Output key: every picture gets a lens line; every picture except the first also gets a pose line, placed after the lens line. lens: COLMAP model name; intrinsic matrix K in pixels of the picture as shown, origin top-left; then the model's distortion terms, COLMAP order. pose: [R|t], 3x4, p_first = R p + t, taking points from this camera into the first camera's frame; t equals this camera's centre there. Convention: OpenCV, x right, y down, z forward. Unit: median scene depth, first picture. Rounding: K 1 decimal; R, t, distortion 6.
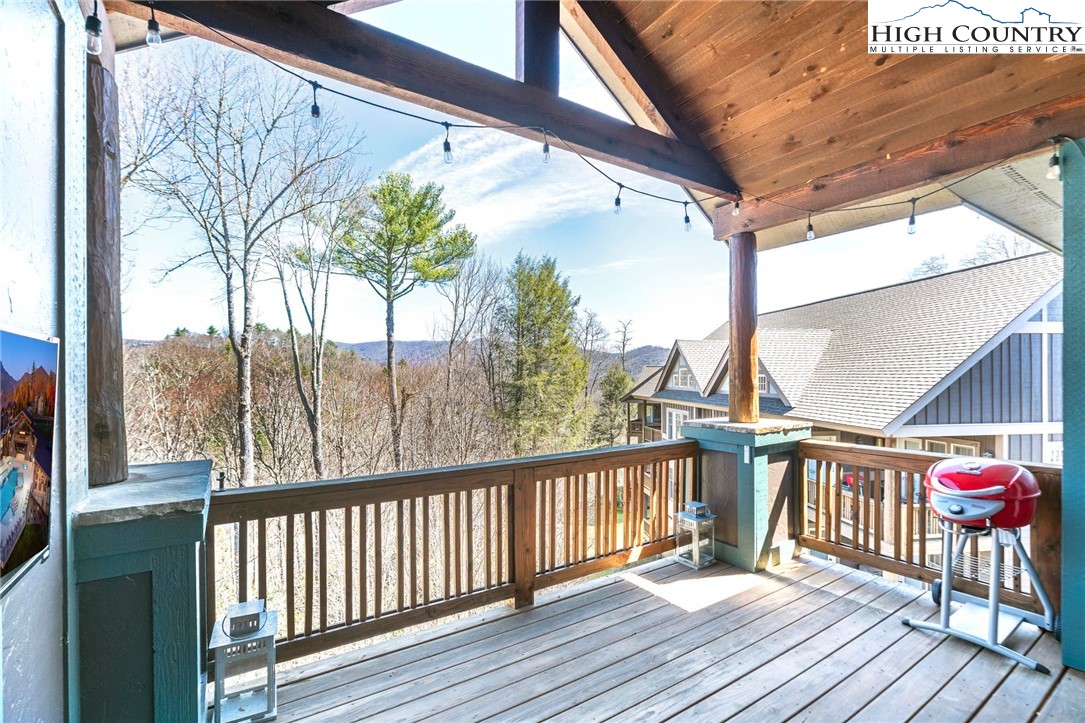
lens RADIAL K [[496.3, 0, 561.2], [0, 496.3, 377.4], [0, 0, 1]] dist [-0.000719, 0.000072]
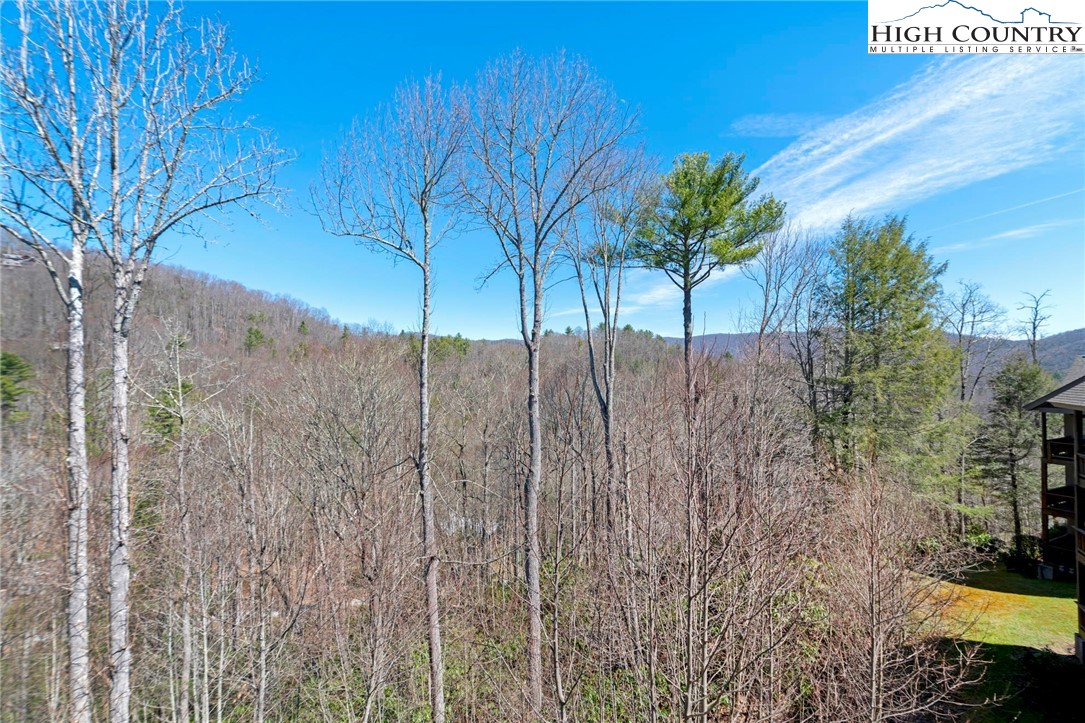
lens RADIAL K [[489.2, 0, 549.1], [0, 489.2, 357.8], [0, 0, 1]] dist [-0.010626, 0.005113]
pose [[0.788238, -0.006459, -0.615336, 0.022063], [-0.009051, 0.999715, -0.022088, -0.001373], [0.615303, 0.022980, 0.787955, 0.112105]]
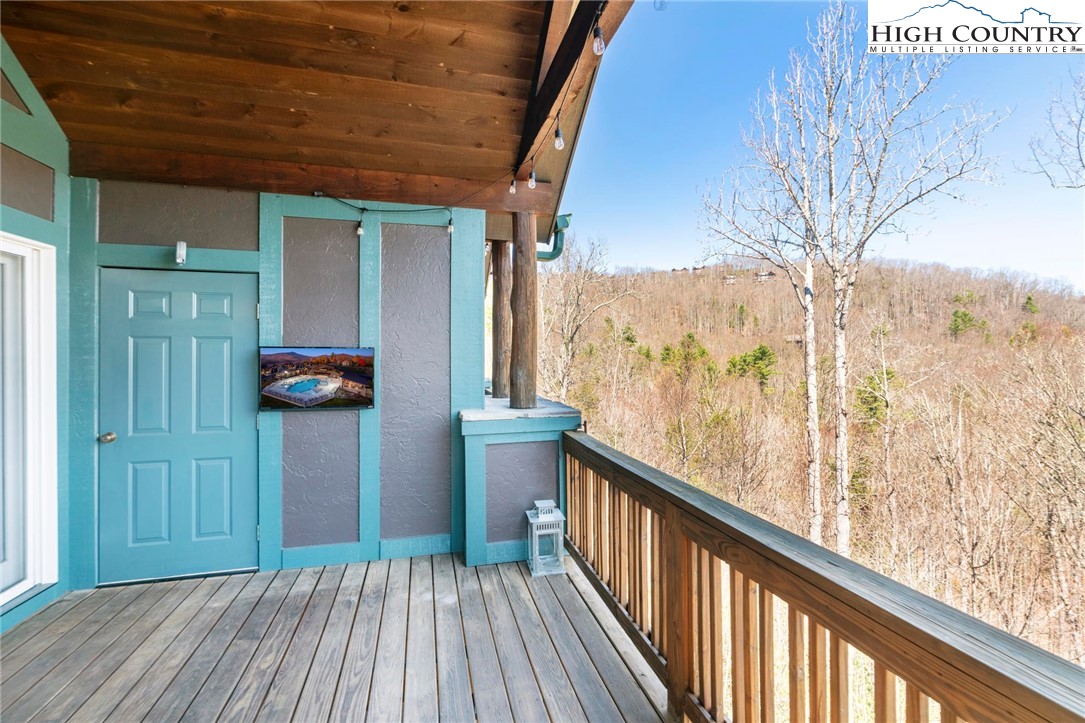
lens RADIAL K [[487.1, 0, 546.7], [0, 487.1, 353.3], [0, 0, 1]] dist [-0.018077, 0.007422]
pose [[-0.339920, 0.001967, -0.940452, 0.054085], [-0.001187, 0.999996, 0.002520, -0.001316], [0.940454, 0.001973, -0.339916, 0.100181]]
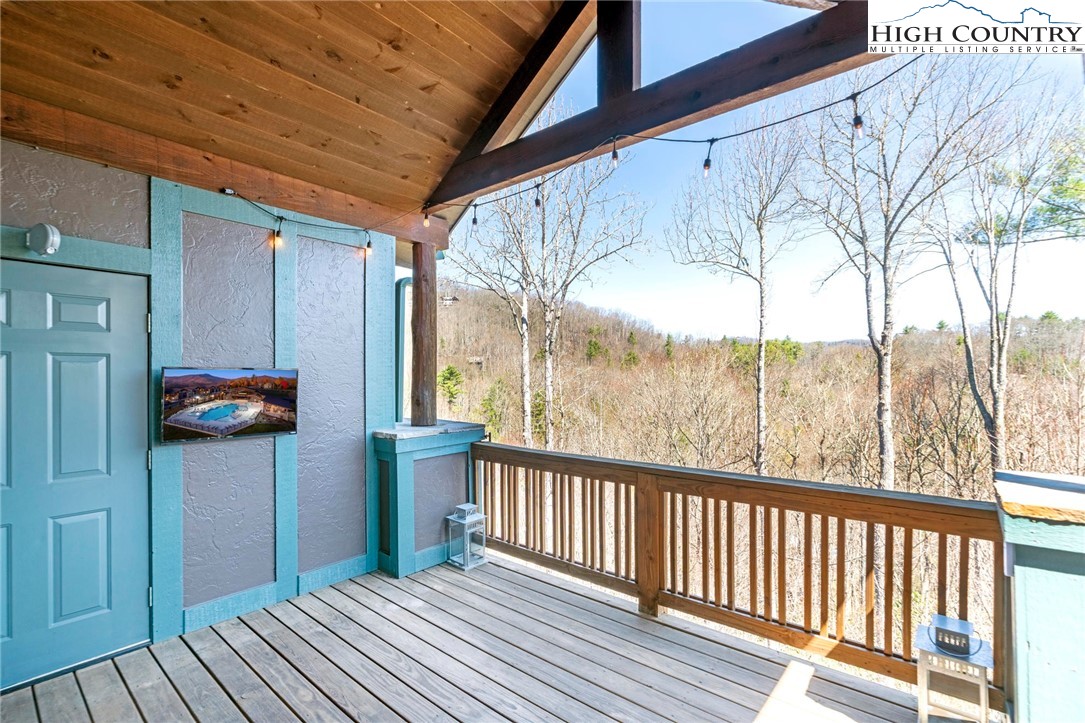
lens RADIAL K [[497.1, 0, 541.8], [0, 497.1, 374.8], [0, 0, 1]] dist [-0.010144, 0.000763]
pose [[0.263233, 0.004485, -0.964722, 0.077590], [-0.003144, 0.999988, 0.003791, -0.001540], [0.964727, 0.002035, 0.263244, 0.050838]]
